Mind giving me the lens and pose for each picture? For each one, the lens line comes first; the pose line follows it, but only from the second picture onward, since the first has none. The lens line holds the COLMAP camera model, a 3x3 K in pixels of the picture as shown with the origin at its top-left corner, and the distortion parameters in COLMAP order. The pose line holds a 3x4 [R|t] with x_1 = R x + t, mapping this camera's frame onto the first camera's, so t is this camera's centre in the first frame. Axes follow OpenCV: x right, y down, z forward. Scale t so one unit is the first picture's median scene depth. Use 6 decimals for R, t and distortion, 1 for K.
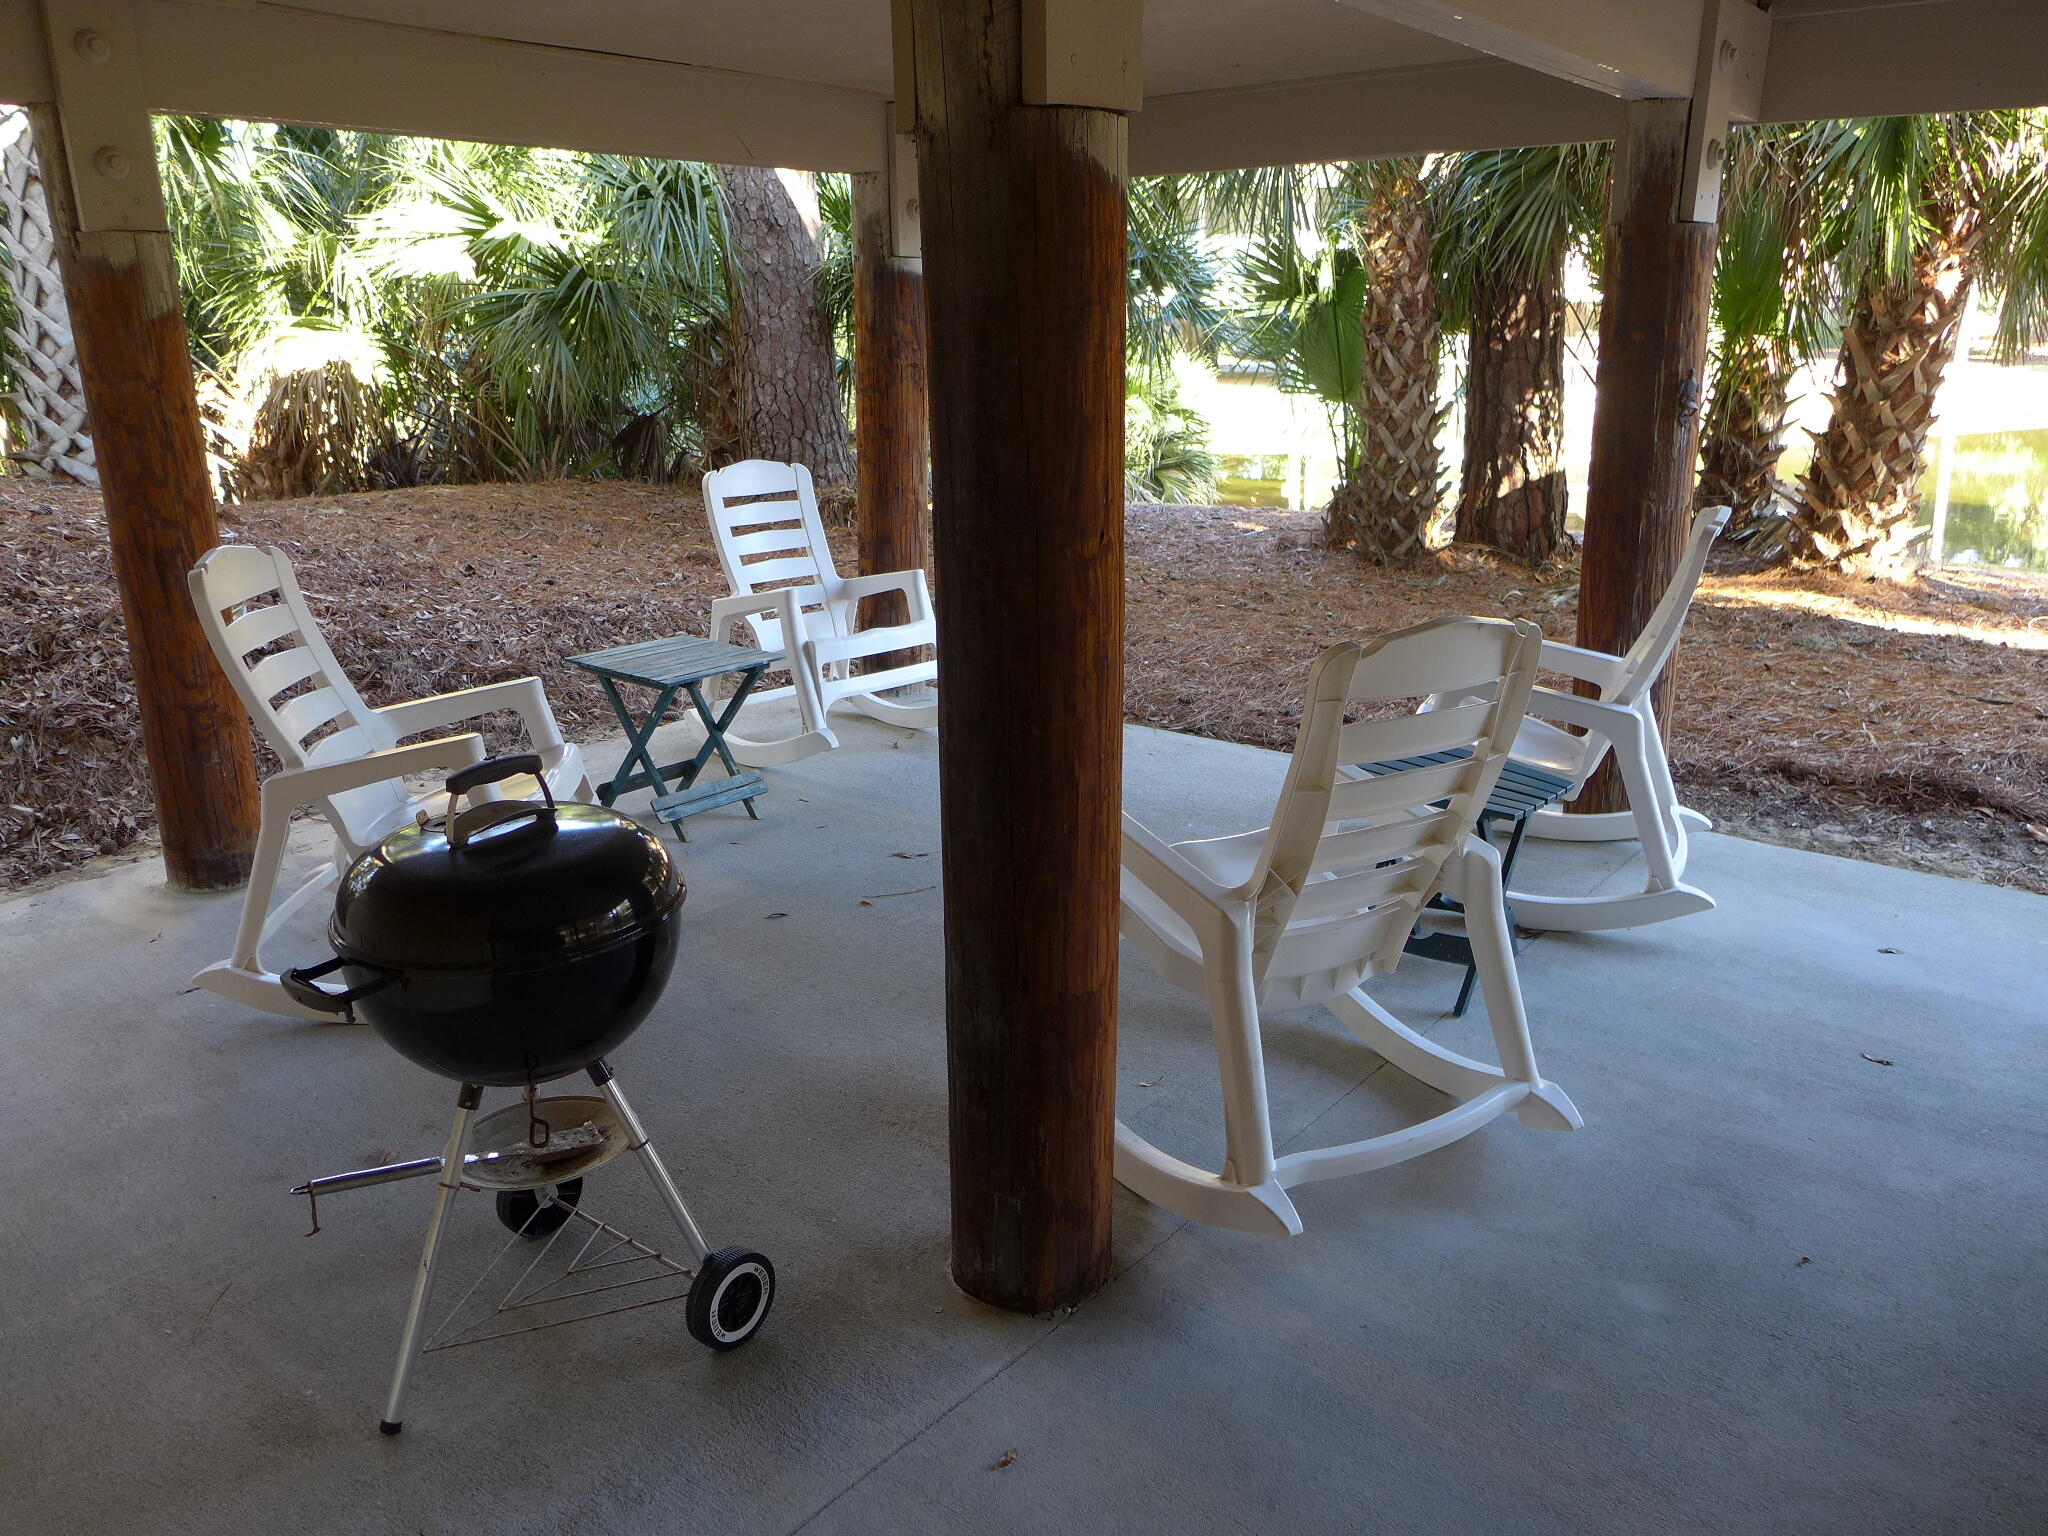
lens RADIAL K [[1461.4, 0, 1018.8], [0, 1461.4, 770.5], [0, 0, 1]] dist [-0.044978, 0.002879]
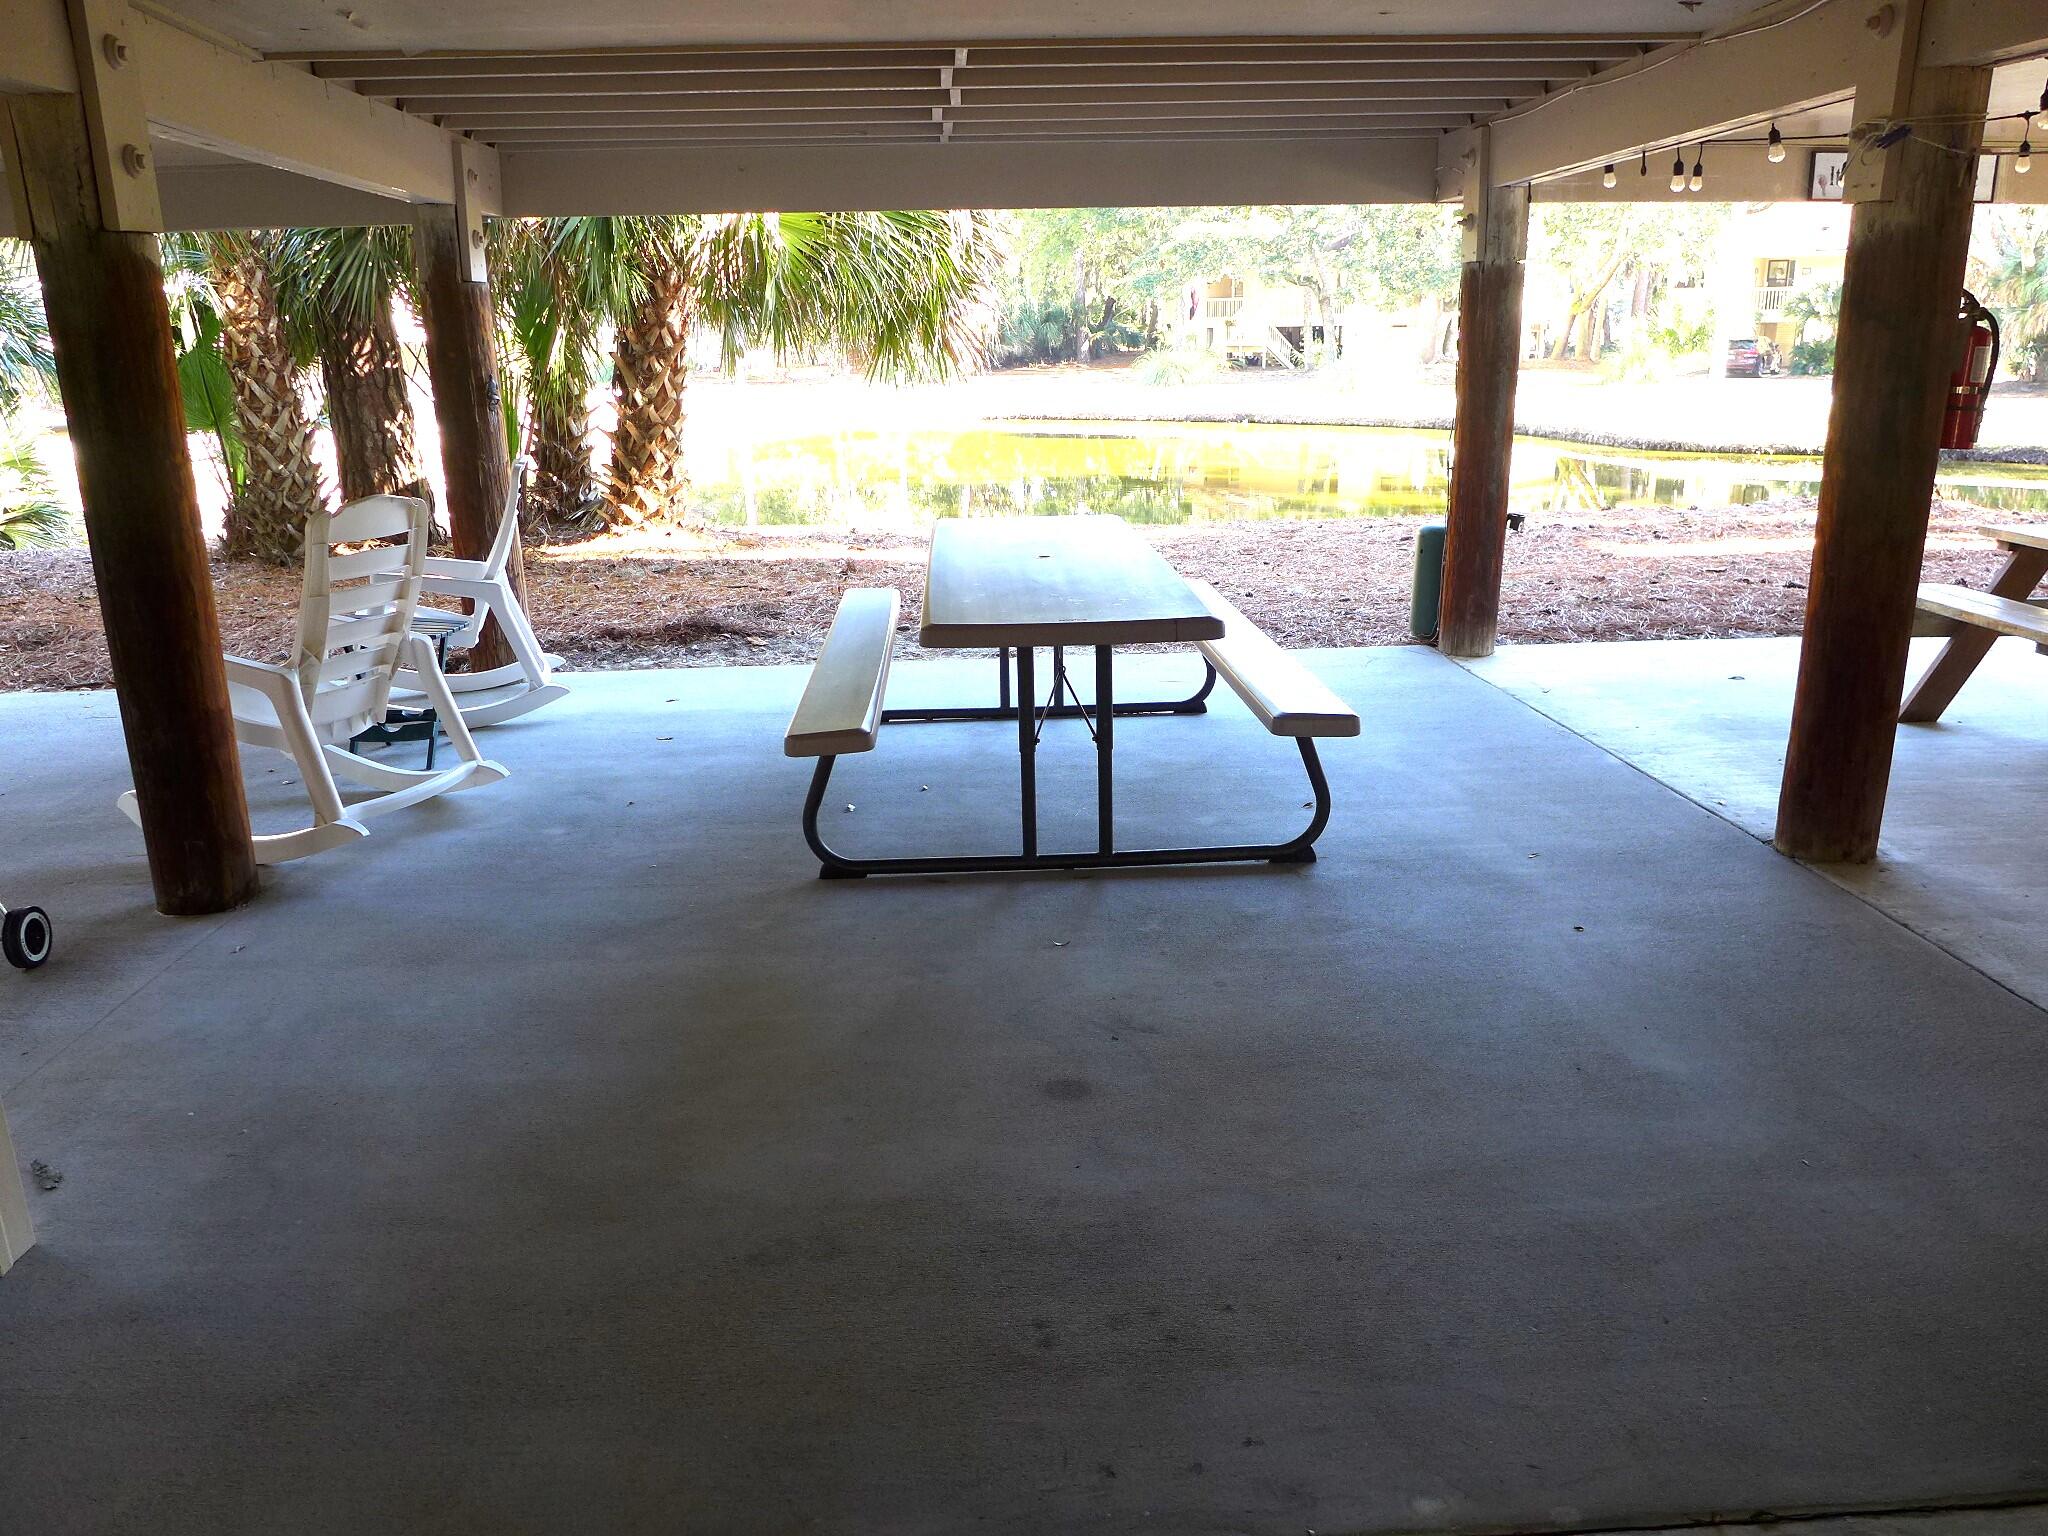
lens RADIAL K [[1461.4, 0, 1018.8], [0, 1461.4, 770.5], [0, 0, 1]] dist [-0.044978, 0.002879]
pose [[0.739779, -0.189556, 0.645597, -0.098904], [0.206638, 0.977133, 0.050116, 0.087009], [-0.640334, 0.096330, 0.762032, -0.251553]]
